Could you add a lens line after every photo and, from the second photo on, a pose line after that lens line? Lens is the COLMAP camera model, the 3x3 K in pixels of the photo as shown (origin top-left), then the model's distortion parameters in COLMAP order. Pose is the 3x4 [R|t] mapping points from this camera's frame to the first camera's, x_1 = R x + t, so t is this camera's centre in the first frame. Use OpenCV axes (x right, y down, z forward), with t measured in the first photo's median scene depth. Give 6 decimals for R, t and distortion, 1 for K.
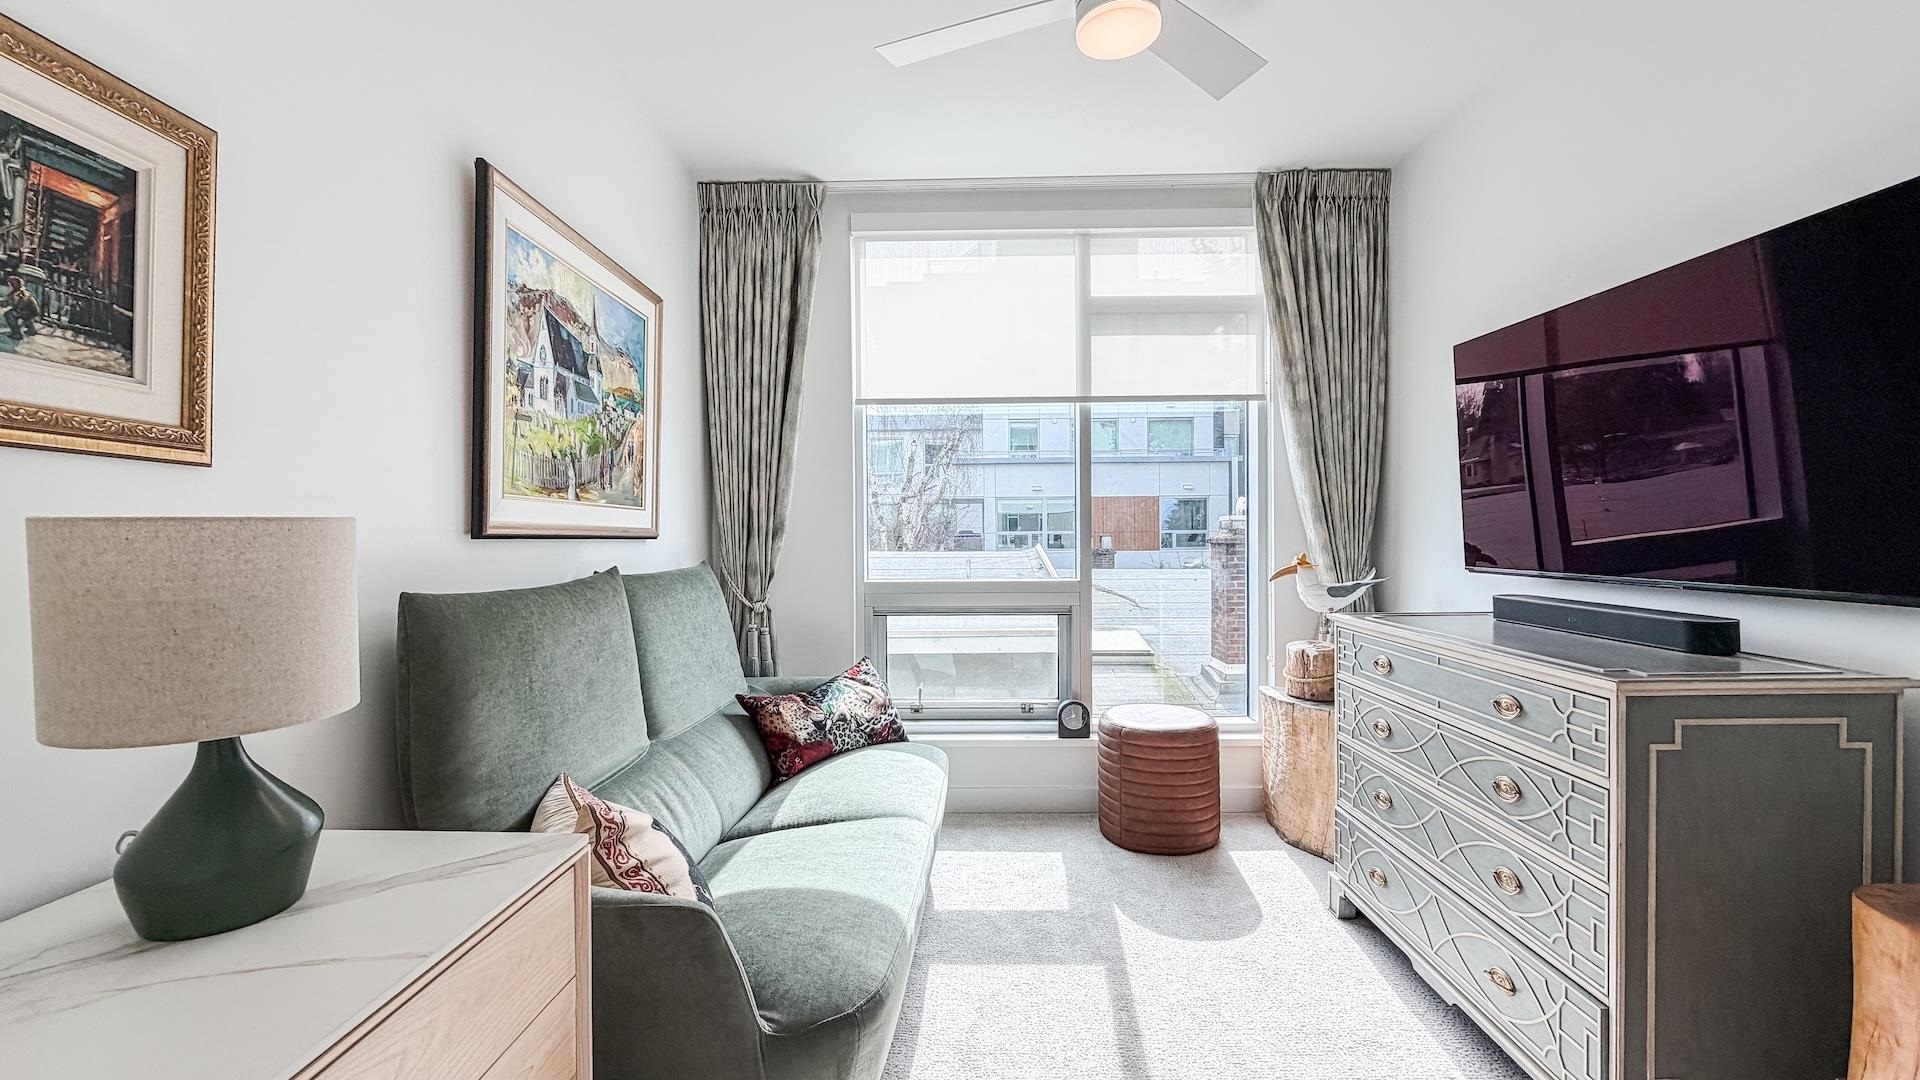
lens RADIAL K [[770.1, 0, 964.9], [0, 770.1, 538.9], [0, 0, 1]] dist [-0.002446, -0.000035]
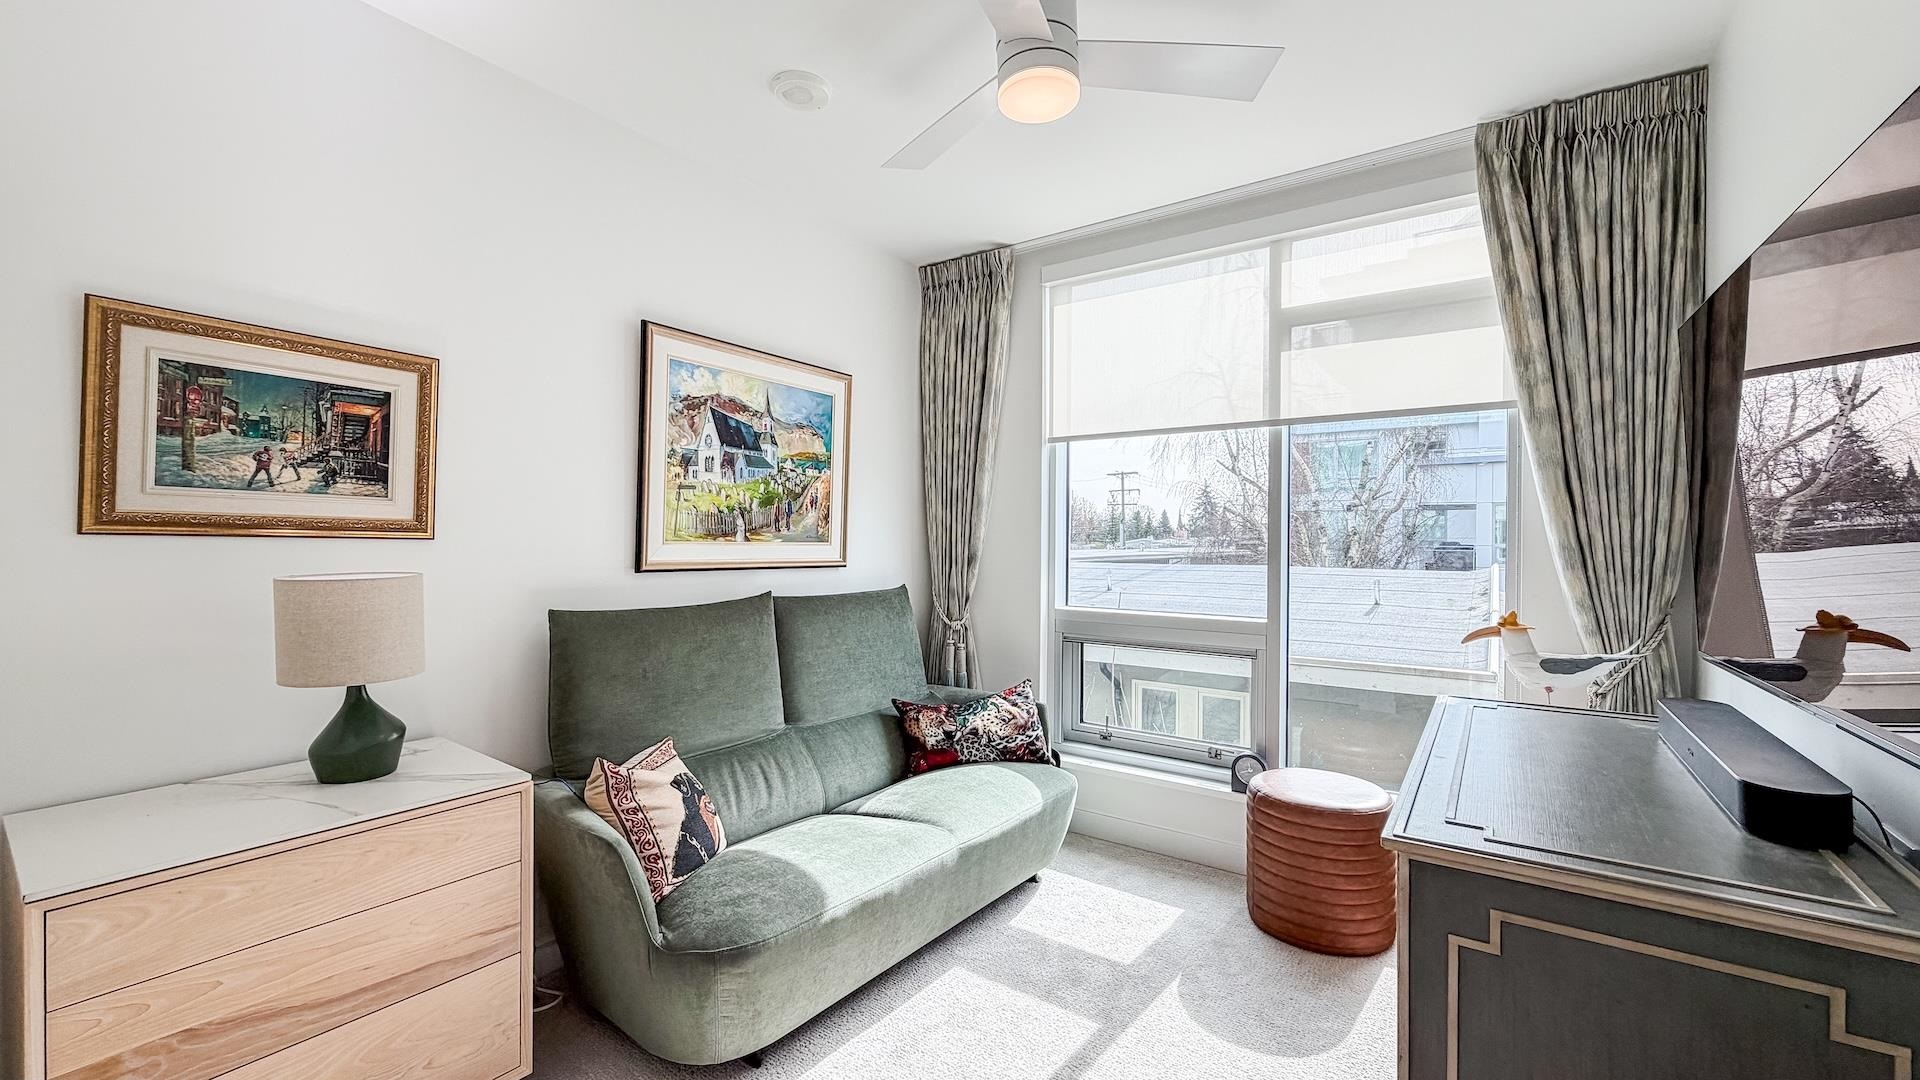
lens RADIAL K [[756.7, 0, 967.1], [0, 756.7, 539.6], [0, 0, 1]] dist [-0.001849, -0.000212]
pose [[0.831913, 0.013806, -0.554735, 0.528276], [-0.017831, 0.999839, -0.001858, -0.054032], [0.554620, 0.011437, 0.832025, 0.092123]]
